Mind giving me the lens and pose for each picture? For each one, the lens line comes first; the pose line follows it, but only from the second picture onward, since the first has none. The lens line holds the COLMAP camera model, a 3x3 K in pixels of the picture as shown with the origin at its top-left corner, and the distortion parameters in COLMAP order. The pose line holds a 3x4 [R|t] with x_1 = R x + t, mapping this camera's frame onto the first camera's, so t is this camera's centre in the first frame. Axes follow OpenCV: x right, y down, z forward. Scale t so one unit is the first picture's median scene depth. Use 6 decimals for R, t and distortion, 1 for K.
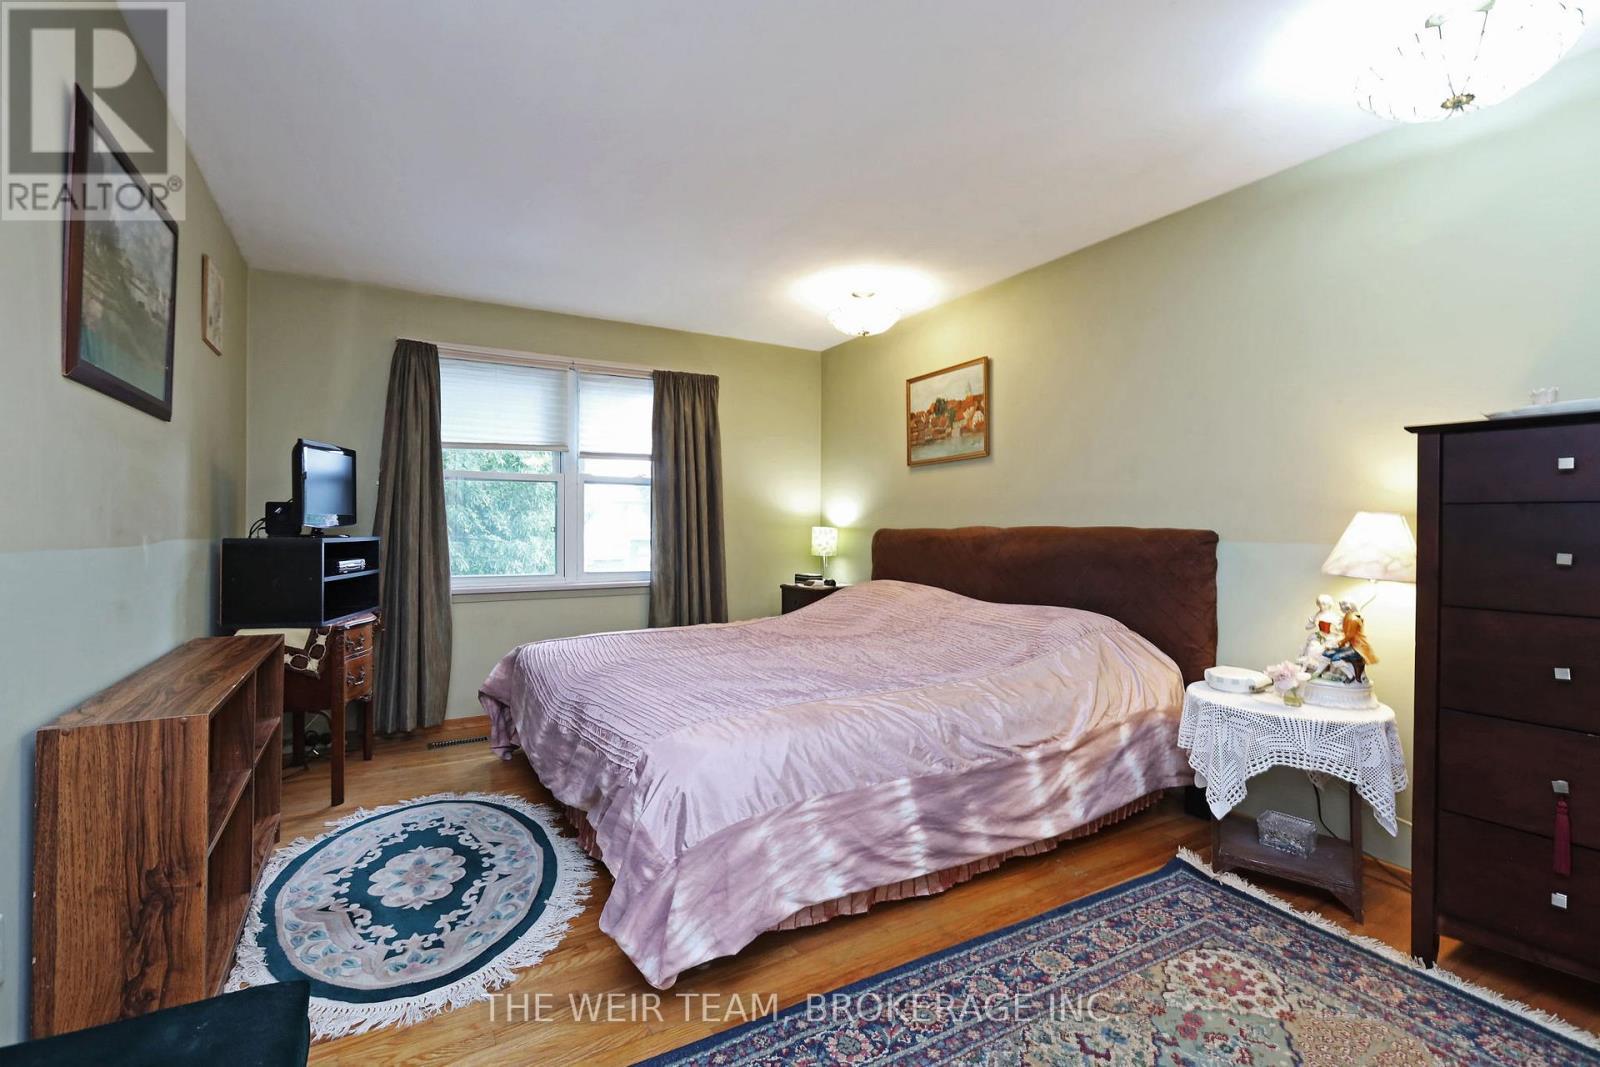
lens RADIAL K [[702.3, 0, 793.8], [0, 702.3, 528.2], [0, 0, 1]] dist [-0.003147, 0.001557]
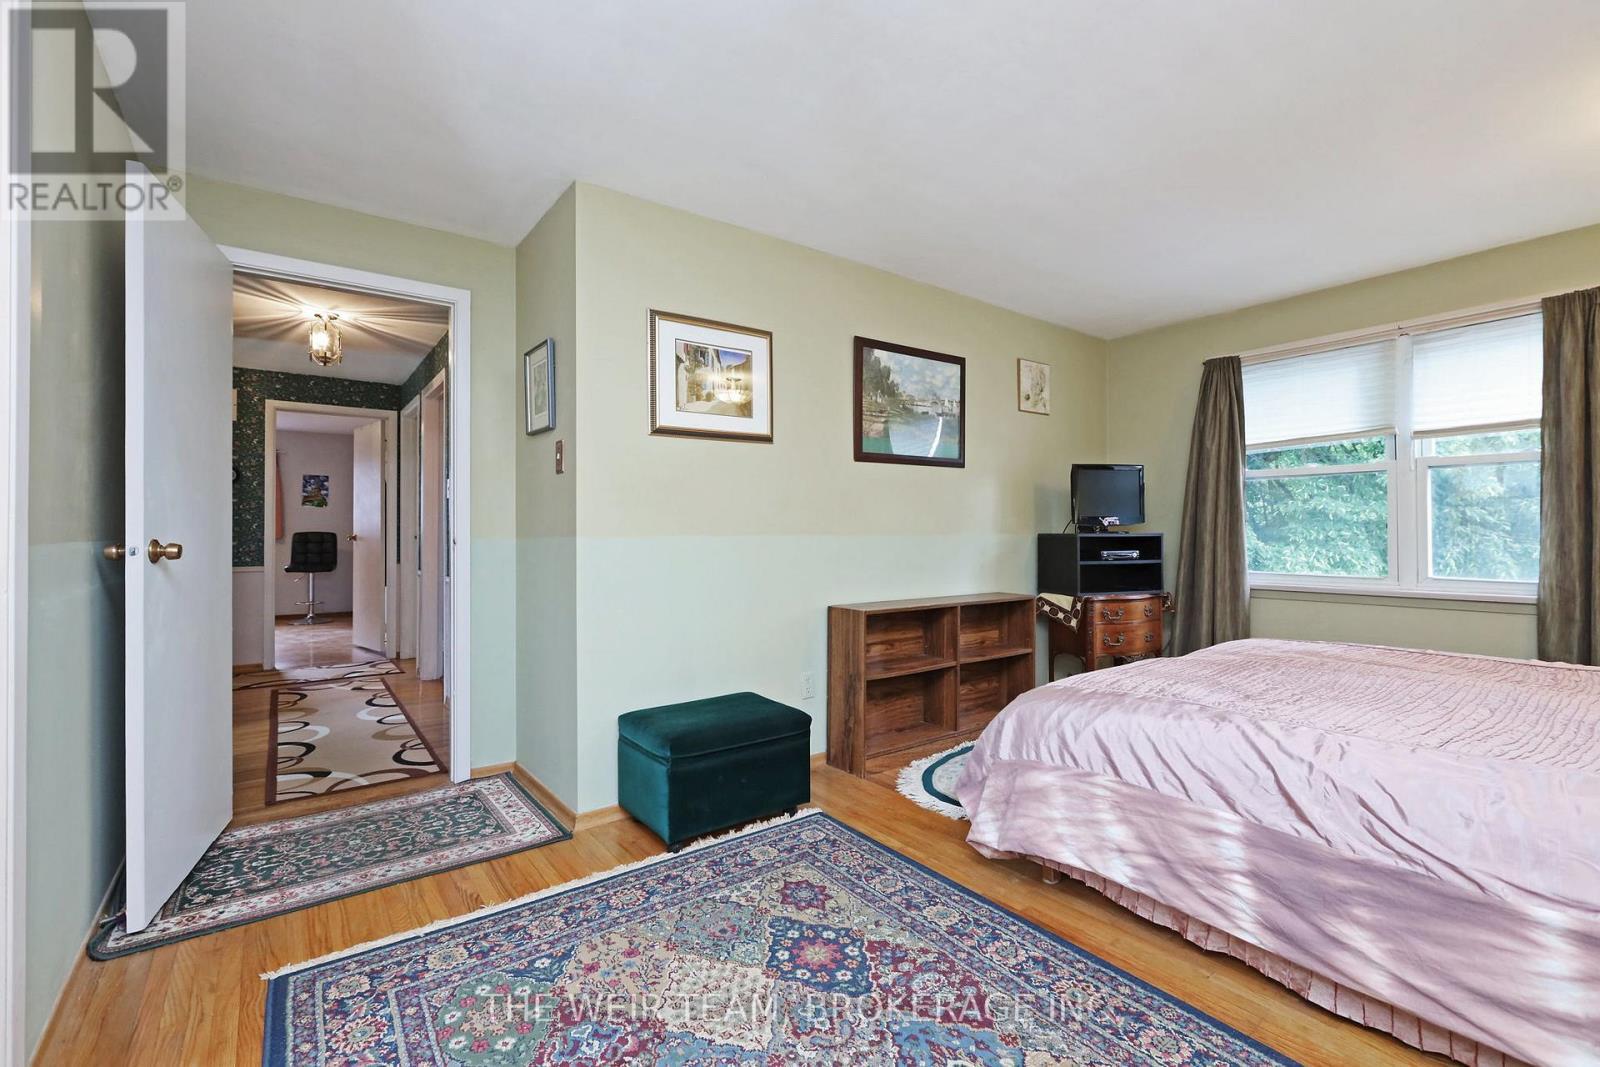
lens RADIAL K [[702.3, 0, 793.8], [0, 702.3, 528.2], [0, 0, 1]] dist [-0.003147, 0.001557]
pose [[0.112669, -0.010455, -0.993578, 0.677688], [0.005595, 0.999935, -0.009887, 0.014598], [0.993617, -0.004445, 0.112720, 0.279514]]
